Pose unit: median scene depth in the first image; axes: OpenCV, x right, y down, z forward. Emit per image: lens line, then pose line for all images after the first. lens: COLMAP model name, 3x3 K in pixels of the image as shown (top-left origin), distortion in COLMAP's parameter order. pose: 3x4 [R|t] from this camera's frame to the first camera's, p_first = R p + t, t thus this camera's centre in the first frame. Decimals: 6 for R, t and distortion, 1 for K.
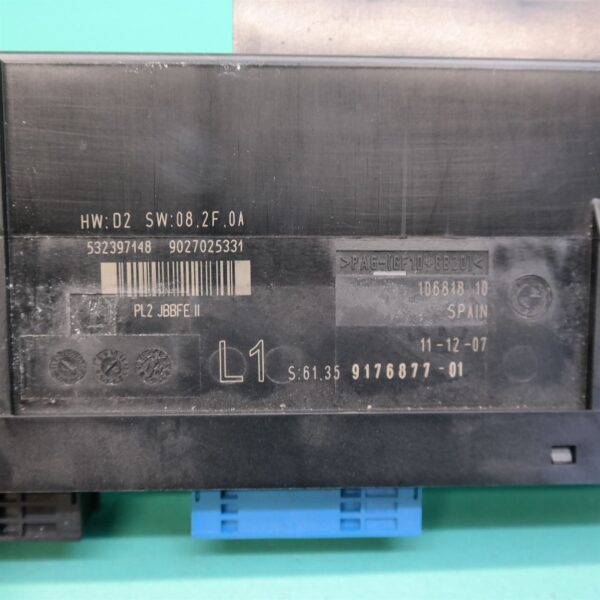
lens RADIAL K [[692.9, 0, 300.0], [0, 692.9, 300.0], [0, 0, 1]] dist [-0.002849, -0.006632]
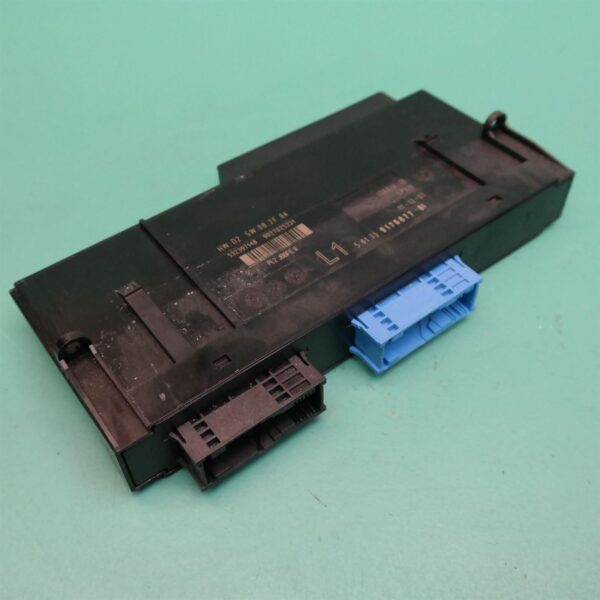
lens RADIAL K [[692.9, 0, 300.0], [0, 692.9, 300.0], [0, 0, 1]] dist [-0.002849, -0.006632]
pose [[0.792538, -0.491012, 0.361651, -0.874559], [0.599976, 0.521681, -0.606529, 1.214411], [0.109147, 0.697679, 0.708047, -0.213141]]
